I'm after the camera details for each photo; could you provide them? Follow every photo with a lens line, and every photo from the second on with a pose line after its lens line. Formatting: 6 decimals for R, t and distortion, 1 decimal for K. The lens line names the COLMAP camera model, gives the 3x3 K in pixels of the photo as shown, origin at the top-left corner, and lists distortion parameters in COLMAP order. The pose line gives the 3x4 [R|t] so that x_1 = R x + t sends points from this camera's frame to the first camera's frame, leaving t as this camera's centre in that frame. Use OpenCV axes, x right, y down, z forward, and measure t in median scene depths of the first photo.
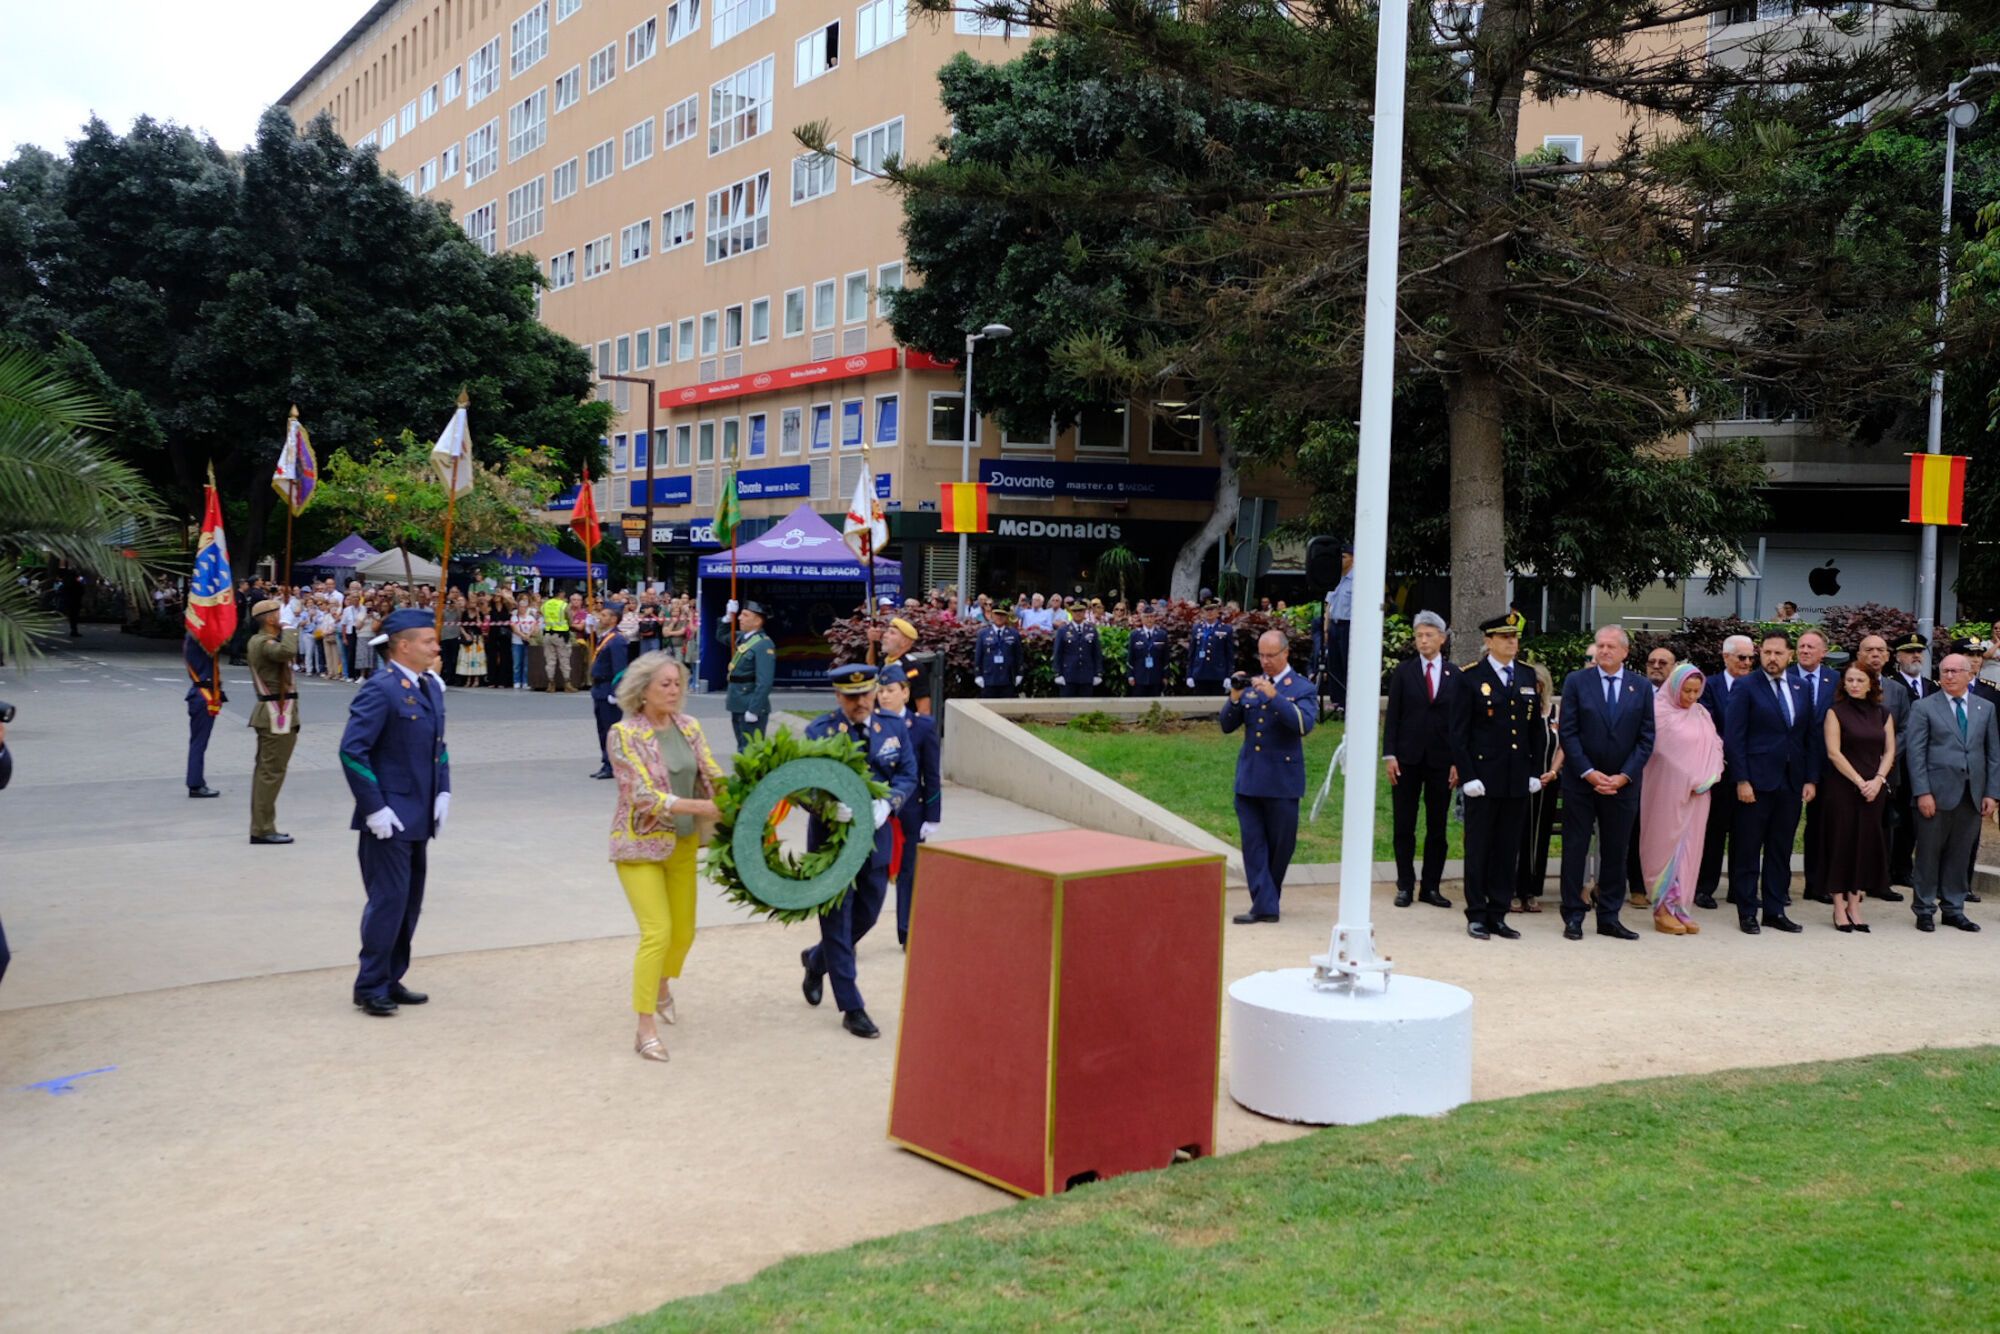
lens RADIAL K [[1896.8, 0, 1029.1], [0, 1896.8, 642.4], [0, 0, 1]] dist [-0.012785, 0.000000]
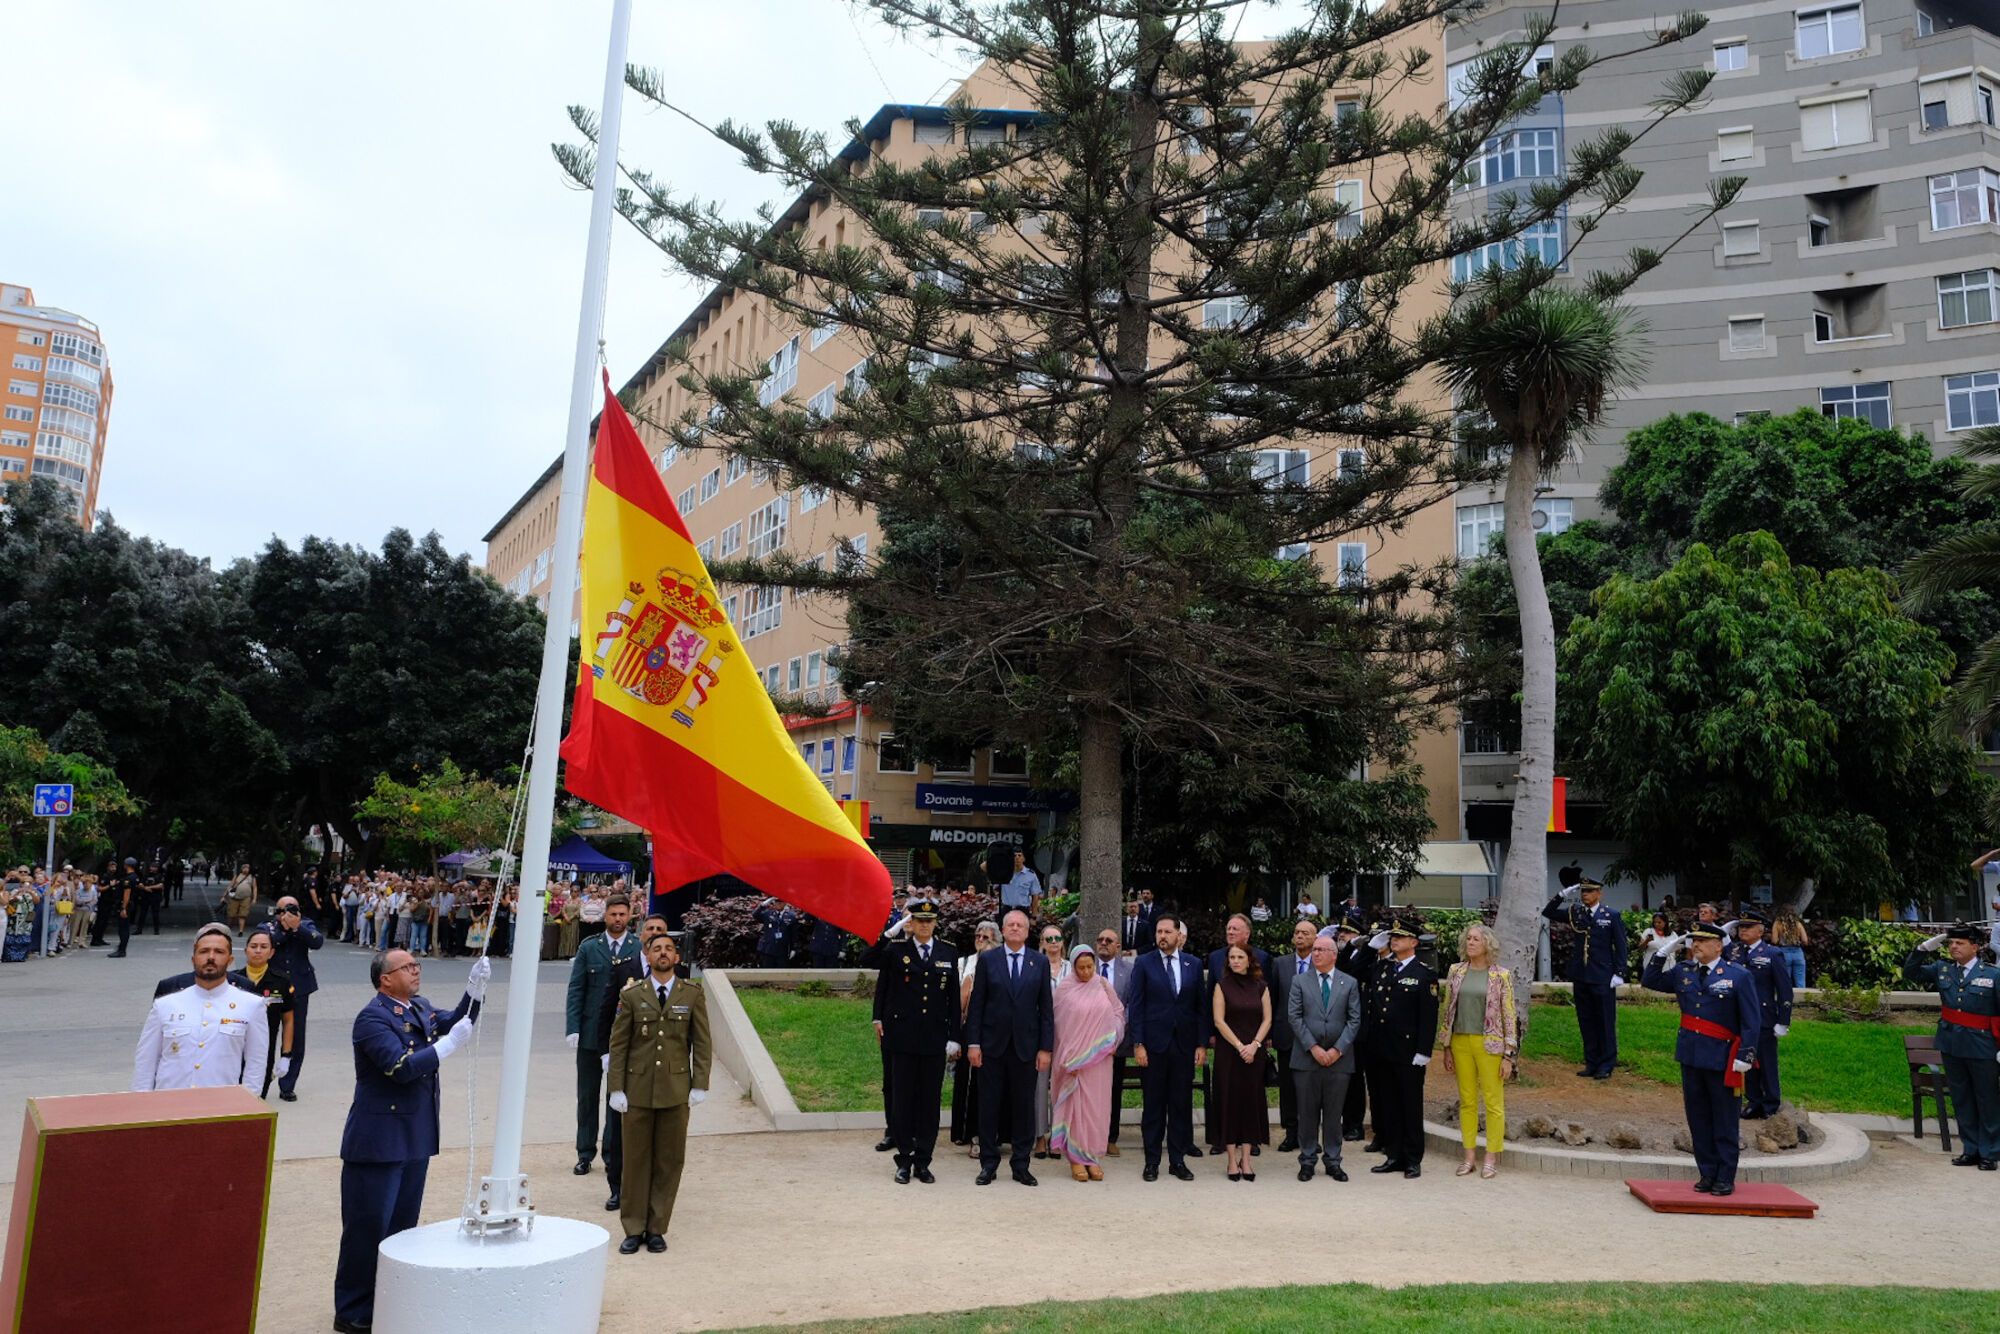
lens RADIAL K [[1406.7, 0, 1017.1], [0, 1406.7, 633.5], [0, 0, 1]] dist [-0.016368, 0.010251]
pose [[0.999020, -0.003862, -0.044084, 0.114321], [-0.005179, 0.979133, -0.203155, 0.000098], [0.043949, 0.203185, 0.978154, 0.028685]]
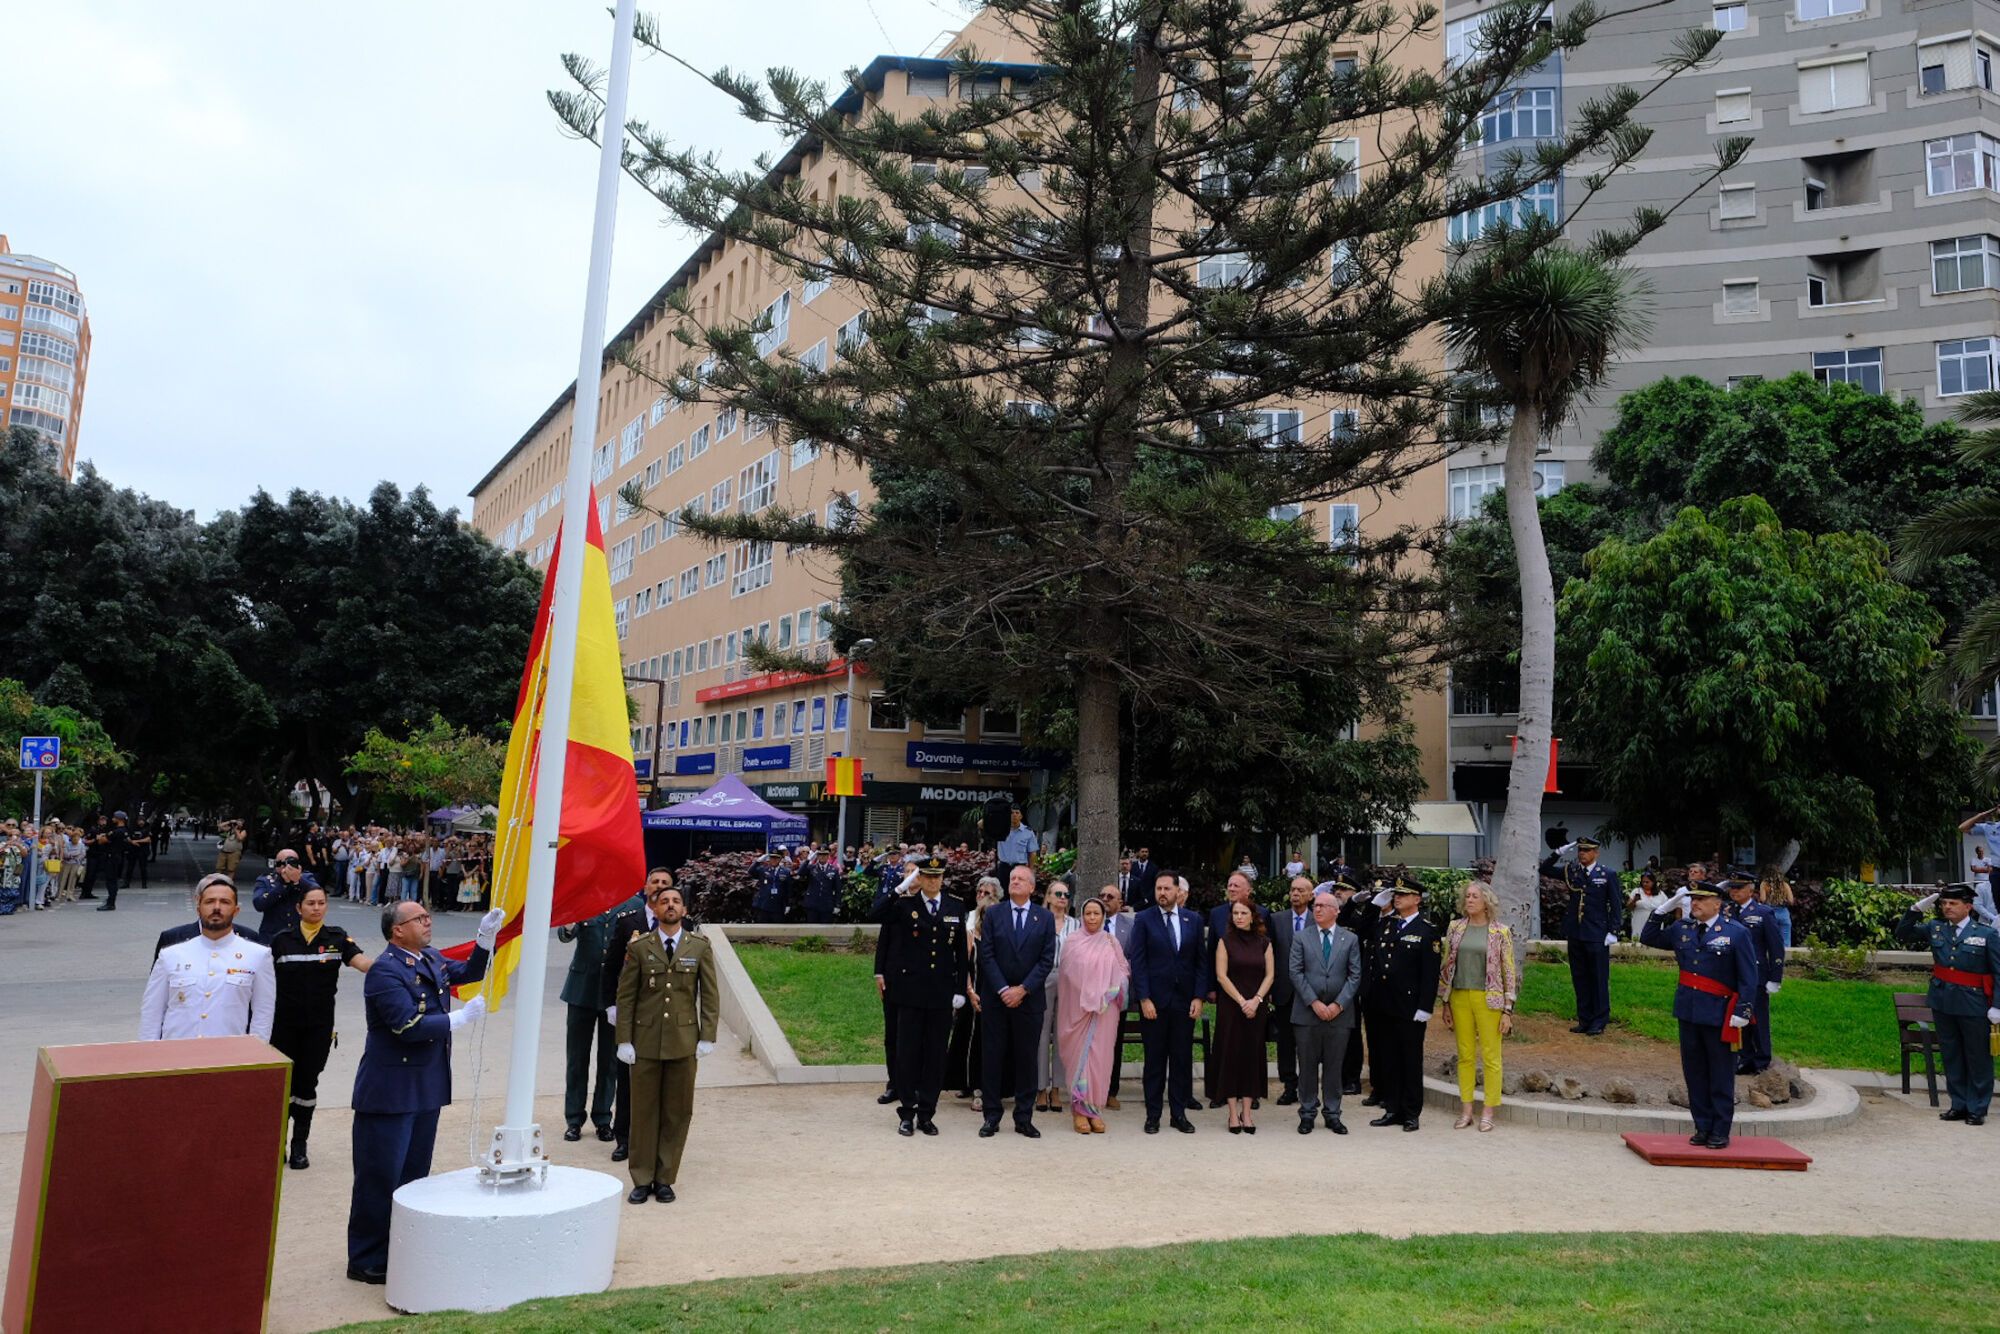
lens RADIAL K [[1406.7, 0, 1021.9], [0, 1406.7, 631.1], [0, 0, 1]] dist [-0.016368, 0.010251]
pose [[0.999492, 0.003954, -0.031636, 0.110421], [-0.009493, 0.984186, -0.176886, 0.000804], [0.030436, 0.177096, 0.983723, 0.029622]]
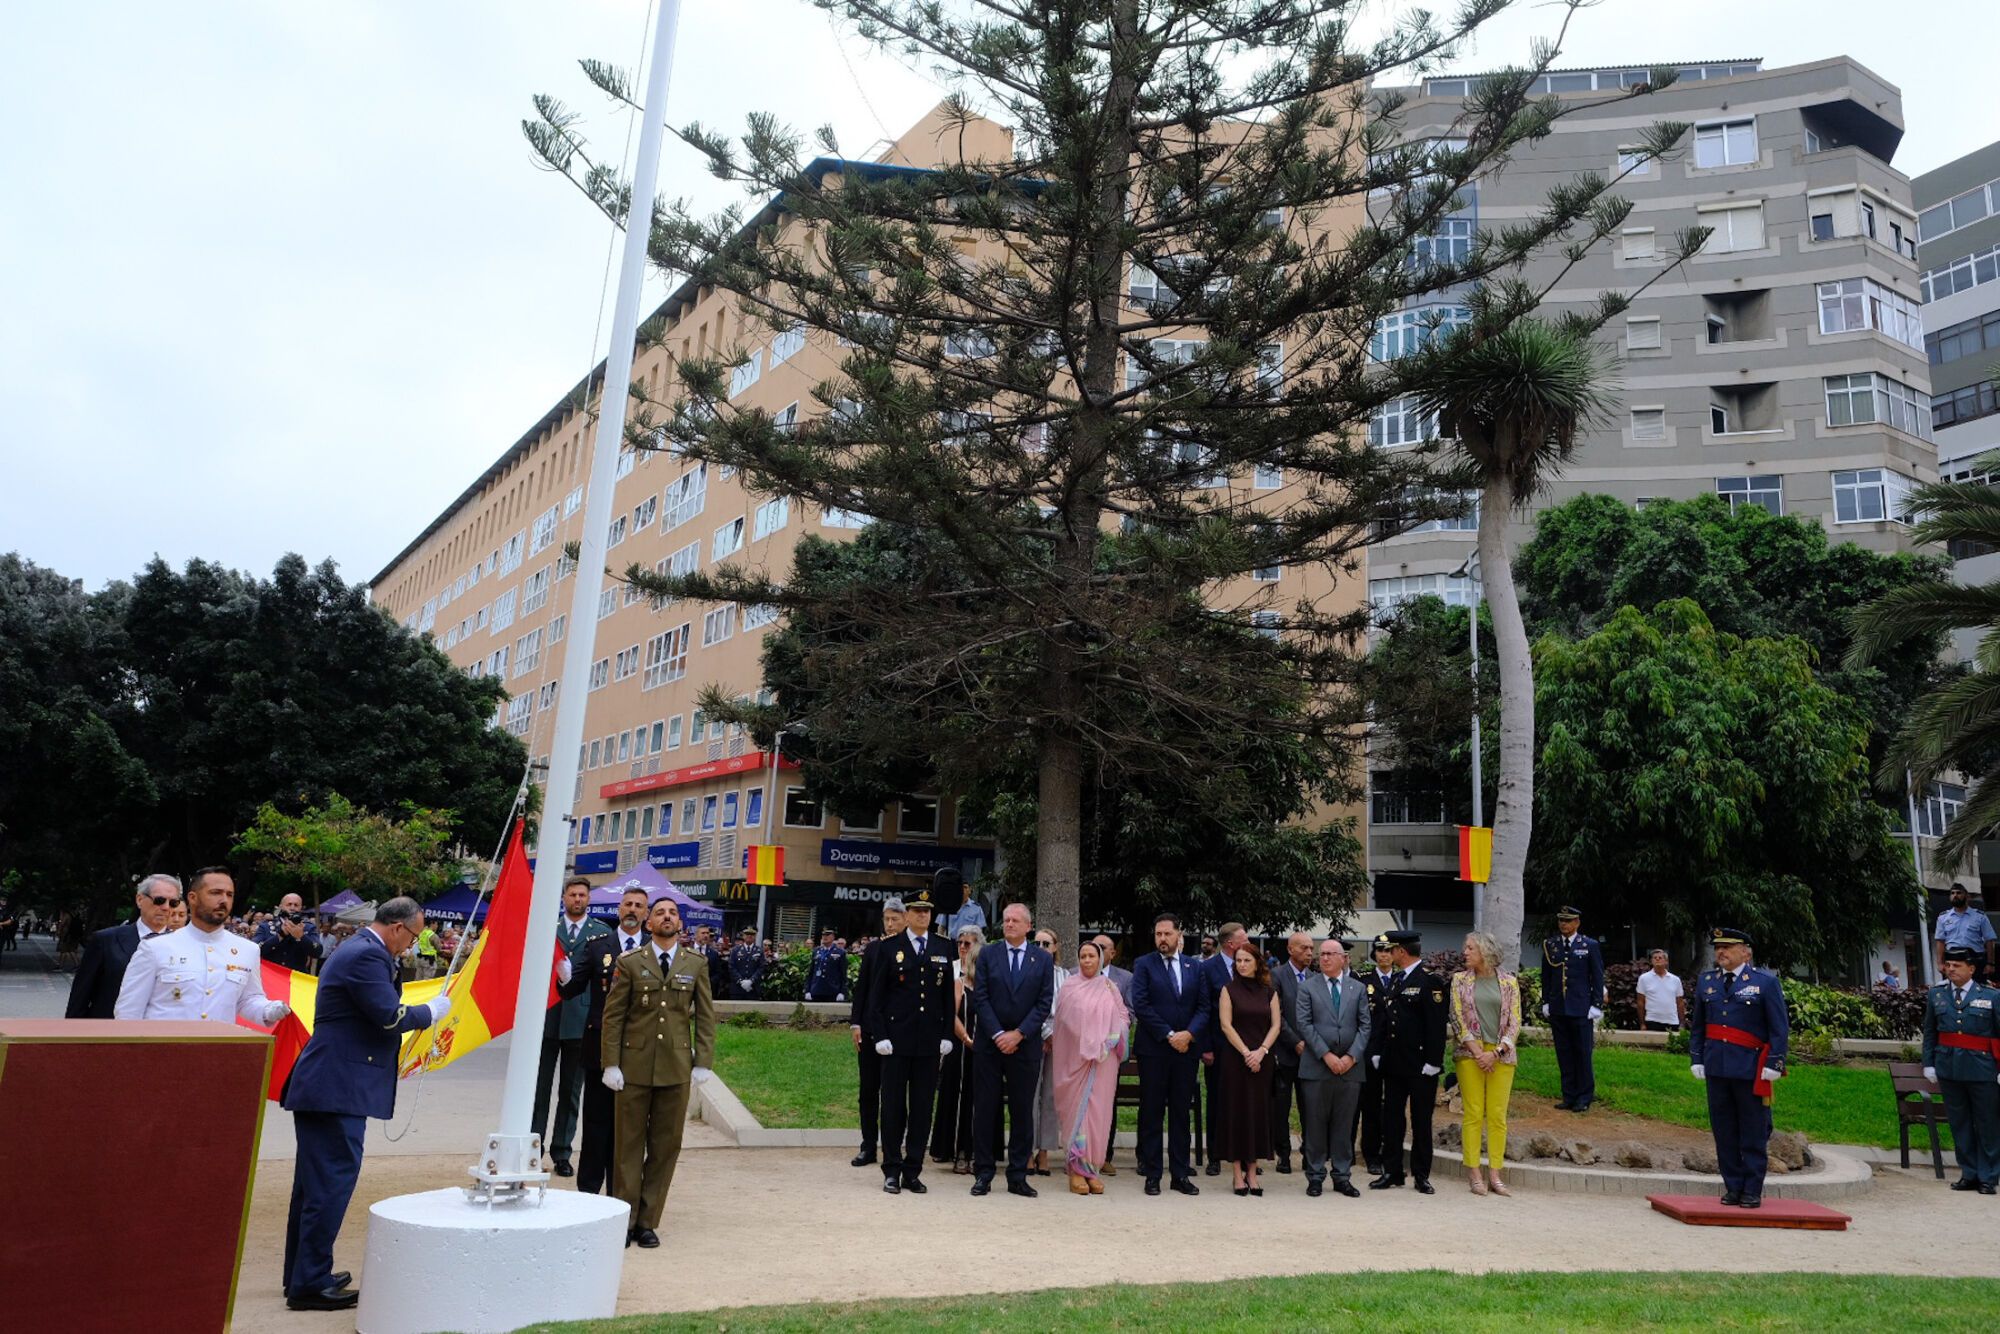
lens RADIAL K [[1406.7, 0, 1010.3], [0, 1406.7, 634.7], [0, 0, 1]] dist [-0.016368, 0.010251]
pose [[0.999036, 0.031985, 0.030080, 0.089224], [-0.023140, 0.965765, -0.258386, 0.017674], [-0.037314, 0.257440, 0.965573, 0.046261]]
